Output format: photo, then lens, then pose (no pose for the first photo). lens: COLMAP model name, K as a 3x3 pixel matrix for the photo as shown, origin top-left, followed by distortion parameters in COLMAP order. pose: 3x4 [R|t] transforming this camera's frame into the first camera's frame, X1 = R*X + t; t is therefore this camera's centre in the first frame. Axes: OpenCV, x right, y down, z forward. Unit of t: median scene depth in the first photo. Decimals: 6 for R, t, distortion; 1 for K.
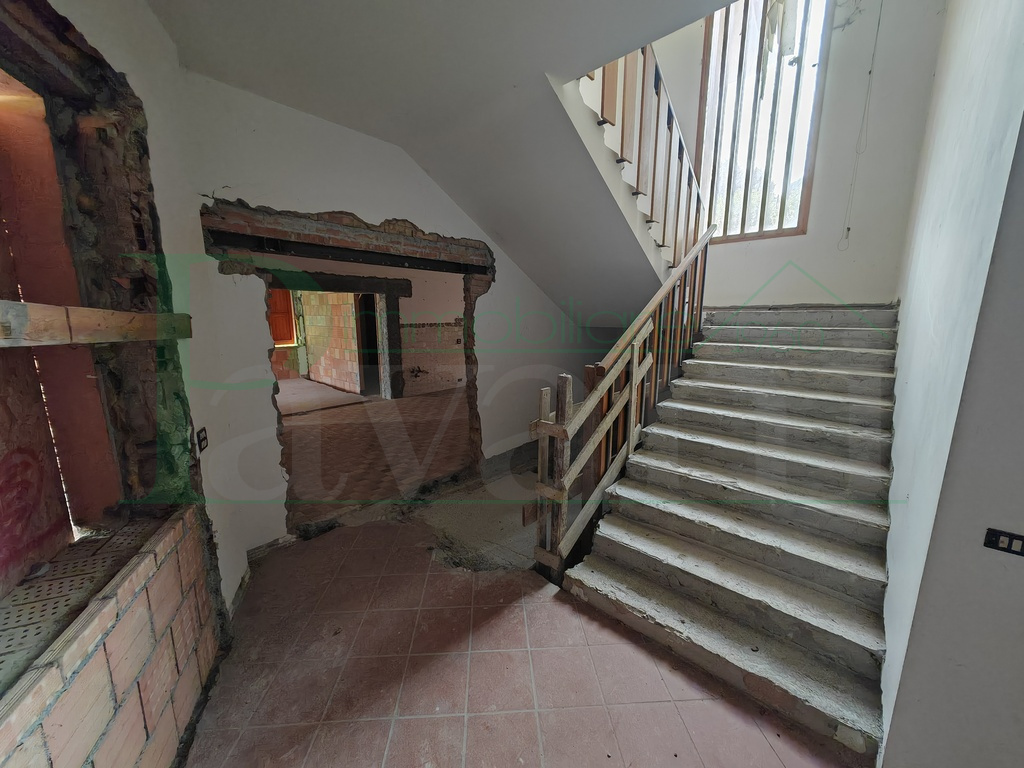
lens RADIAL K [[384.9, 0, 511.0], [0, 384.9, 384.8], [0, 0, 1]] dist [0.002515, 0.000264]
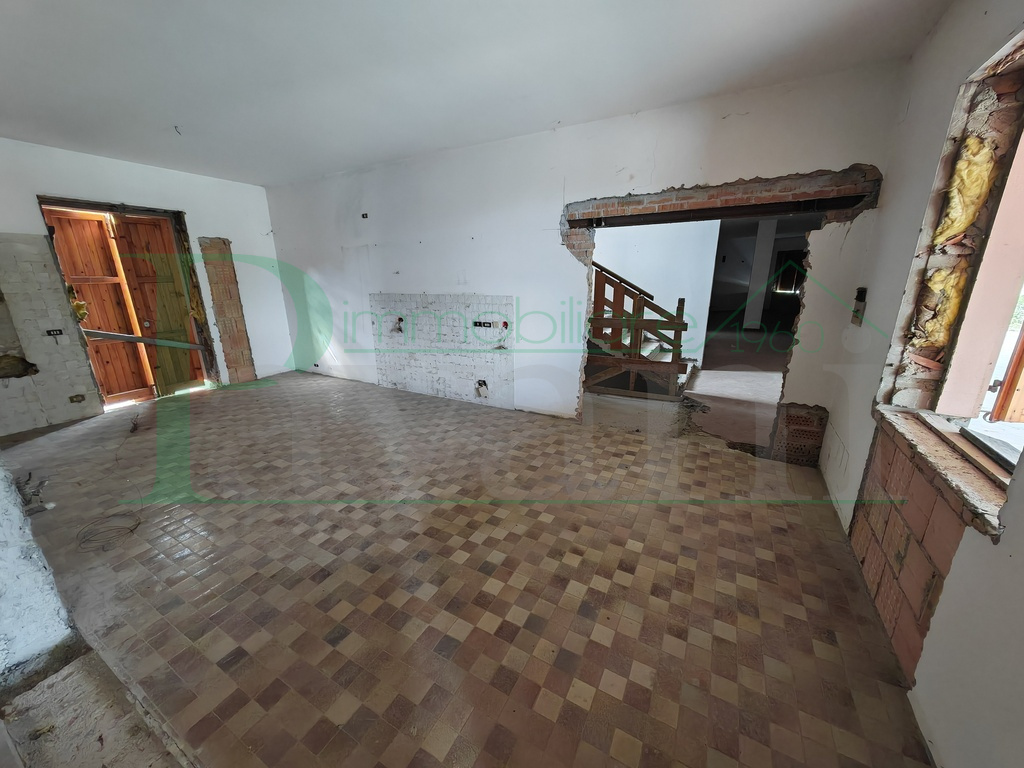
lens RADIAL K [[384.9, 0, 511.0], [0, 384.9, 384.8], [0, 0, 1]] dist [0.002515, 0.000264]
pose [[-0.228291, -0.263263, 0.937324, -0.528475], [0.184522, 0.933598, 0.307158, -0.121059], [-0.955947, 0.243079, -0.164555, 0.696186]]
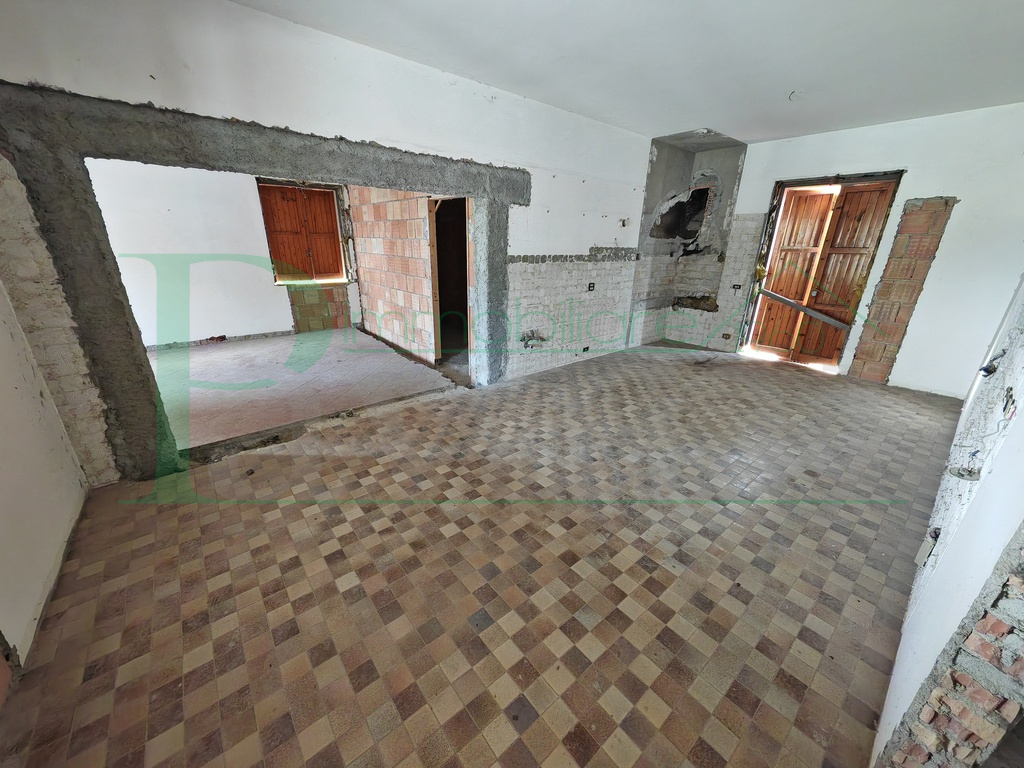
lens RADIAL K [[384.9, 0, 511.0], [0, 384.9, 384.8], [0, 0, 1]] dist [0.002515, 0.000264]
pose [[0.989386, 0.069919, -0.127385, -0.186017], [-0.047015, 0.983504, 0.174667, -0.065751], [0.137496, -0.166824, 0.976353, 0.389551]]
